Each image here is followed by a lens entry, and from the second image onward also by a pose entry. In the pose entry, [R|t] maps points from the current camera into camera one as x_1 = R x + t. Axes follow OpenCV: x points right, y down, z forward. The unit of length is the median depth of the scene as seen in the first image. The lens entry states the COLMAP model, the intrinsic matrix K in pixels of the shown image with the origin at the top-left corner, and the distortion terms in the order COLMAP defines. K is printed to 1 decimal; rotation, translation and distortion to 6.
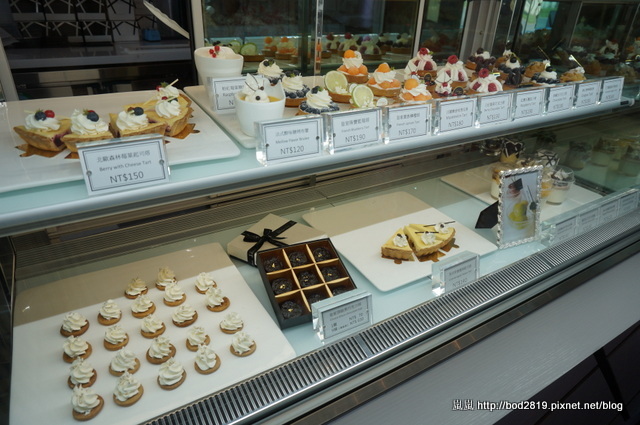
lens RADIAL K [[414.5, 0, 321.5], [0, 414.5, 212.8], [0, 0, 1]] dist [-0.046698, 0.036939]
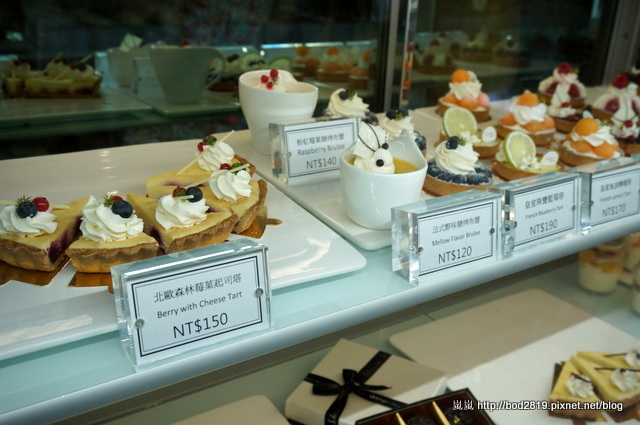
lens RADIAL K [[624.5, 0, 315.2], [0, 624.5, 210.4], [0, 0, 1]] dist [0.001097, 0.000000]
pose [[0.999334, -0.017079, 0.032253, -0.228951], [0.020920, 0.992214, -0.122776, -0.086855], [-0.029905, 0.123369, 0.991910, 0.110810]]
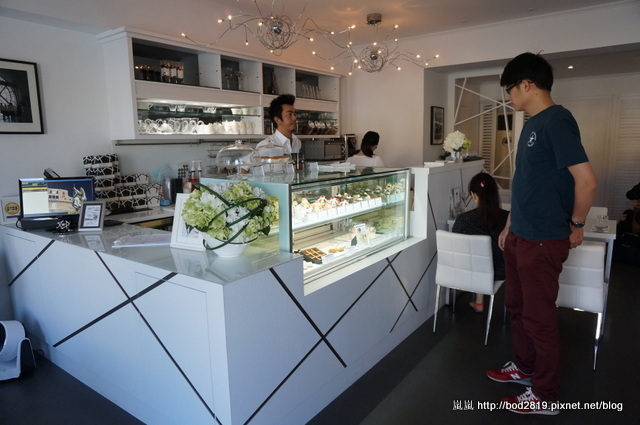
lens RADIAL K [[414.5, 0, 320.2], [0, 414.5, 212.0], [0, 0, 1]] dist [-0.046698, 0.036939]
pose [[0.924589, -0.110749, 0.364514, -1.242137], [0.227014, 0.928550, -0.293701, 0.857985], [-0.305942, 0.354302, 0.883668, -2.325624]]
